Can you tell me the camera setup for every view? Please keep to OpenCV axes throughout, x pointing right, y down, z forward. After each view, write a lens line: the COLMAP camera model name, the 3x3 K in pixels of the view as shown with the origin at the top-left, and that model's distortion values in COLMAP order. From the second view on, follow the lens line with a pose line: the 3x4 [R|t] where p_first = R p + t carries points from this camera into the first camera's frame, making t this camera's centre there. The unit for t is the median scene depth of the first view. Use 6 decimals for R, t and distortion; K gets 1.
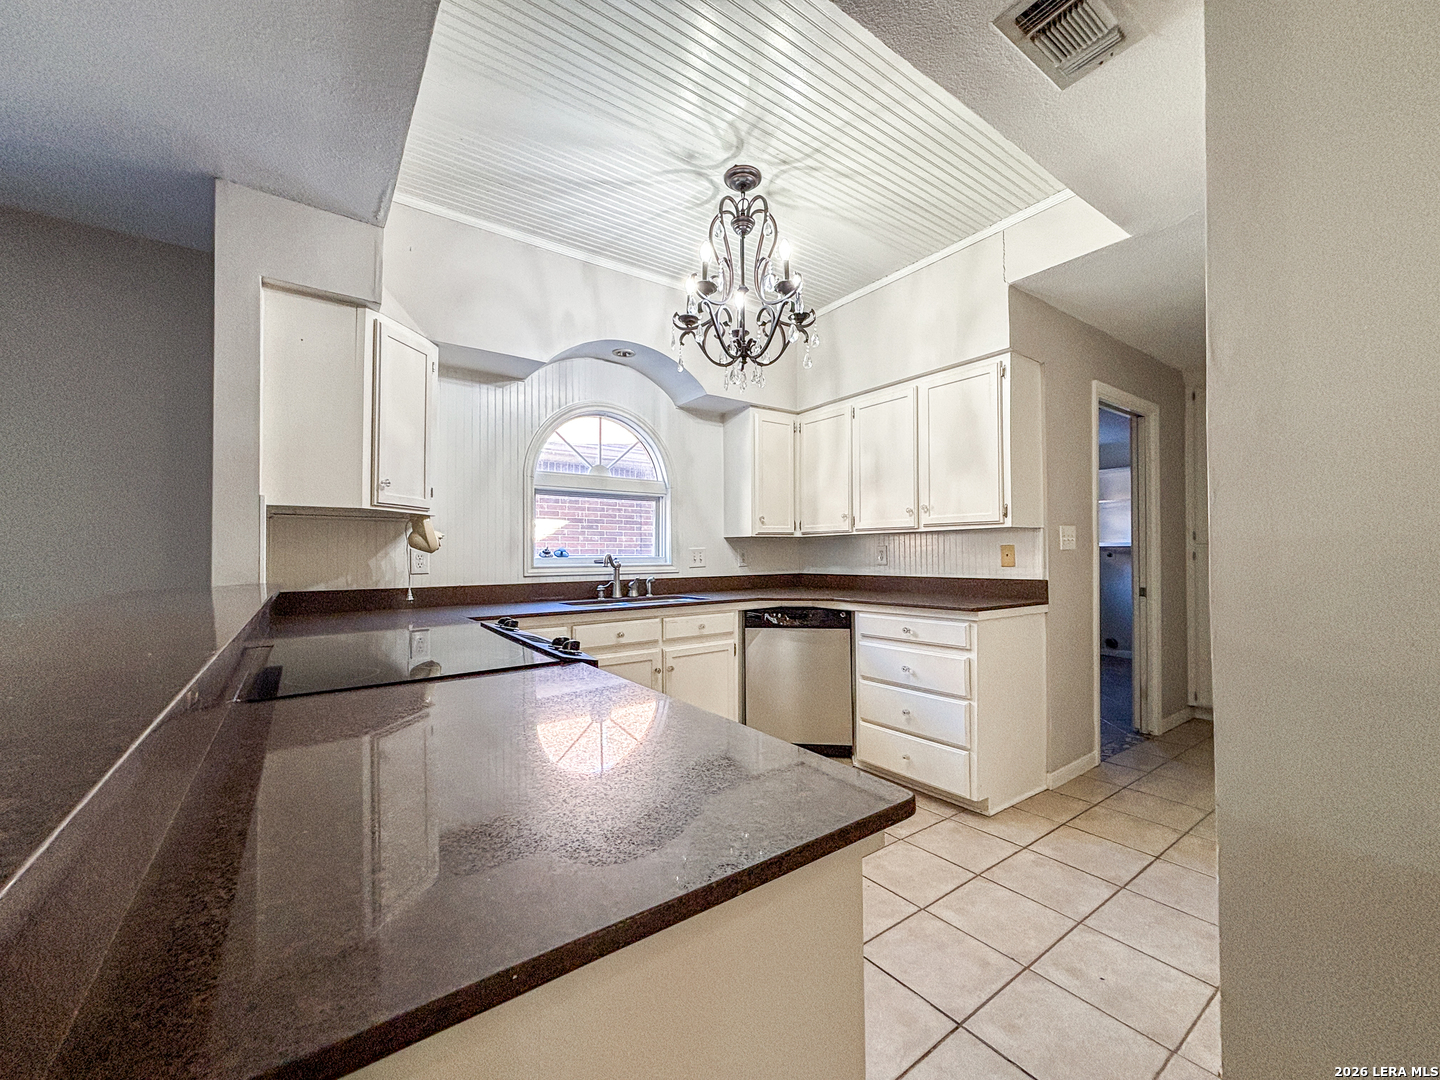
lens RADIAL K [[584.5, 0, 720.0], [0, 584.5, 540.0], [0, 0, 1]] dist [0.000670, -0.000014]
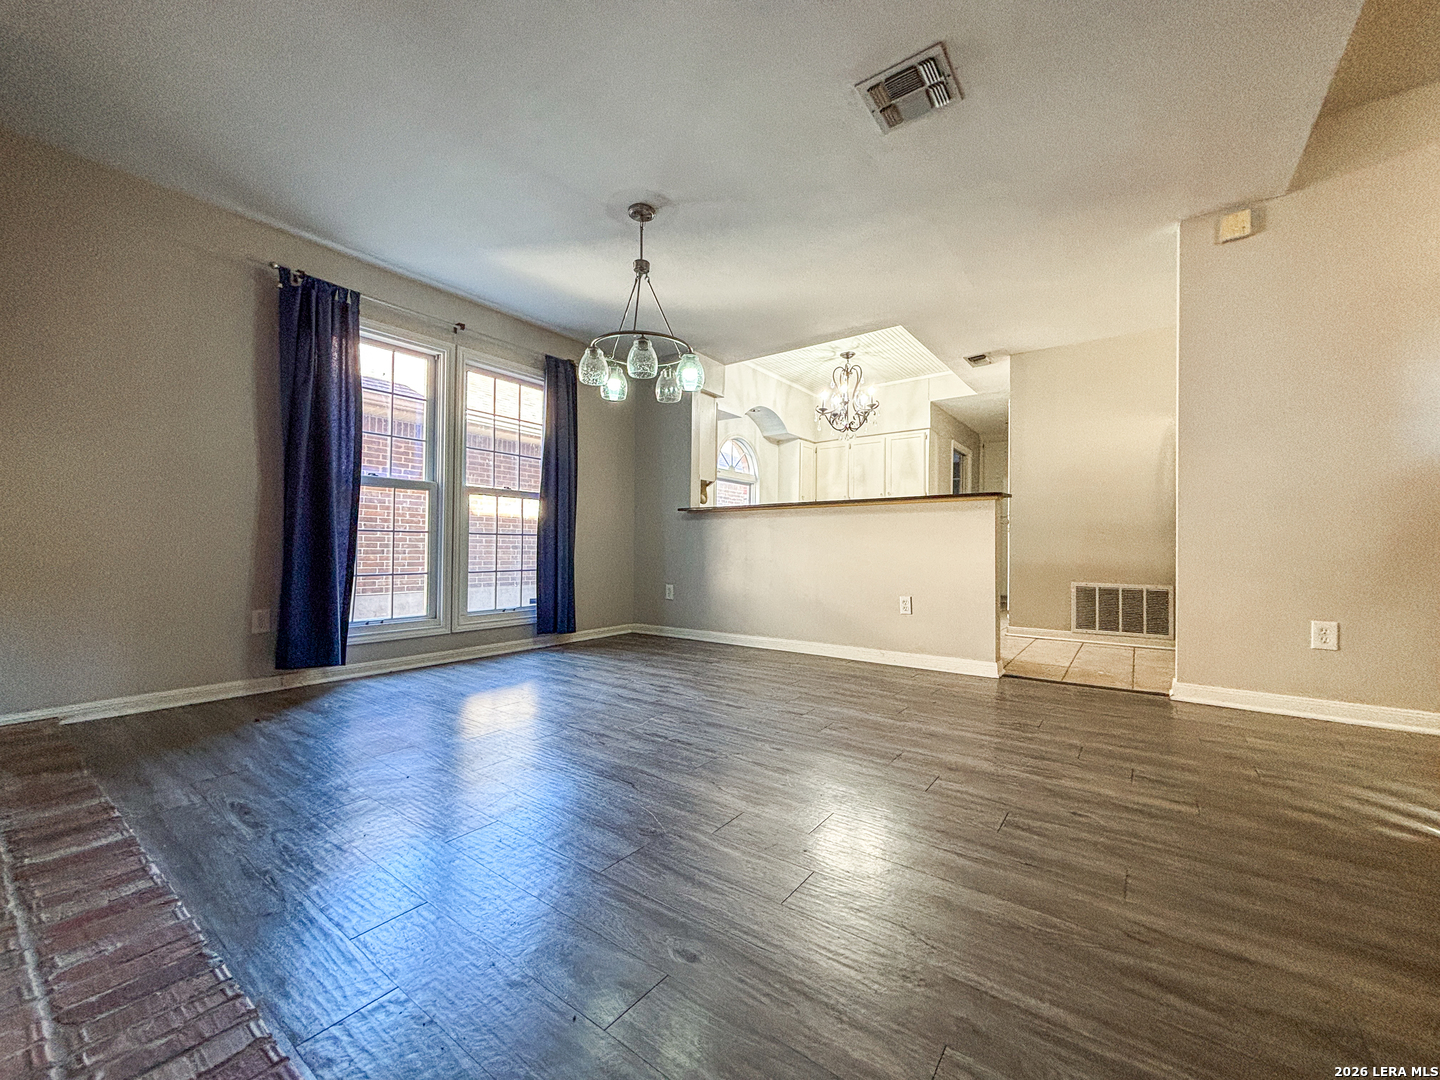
lens RADIAL K [[584.5, 0, 720.0], [0, 584.5, 540.0], [0, 0, 1]] dist [0.000670, -0.000014]
pose [[0.957101, 0.014203, 0.289405, -0.761458], [-0.015669, 0.999873, 0.002749, 0.107136], [-0.289329, -0.007166, 0.957203, -0.791950]]
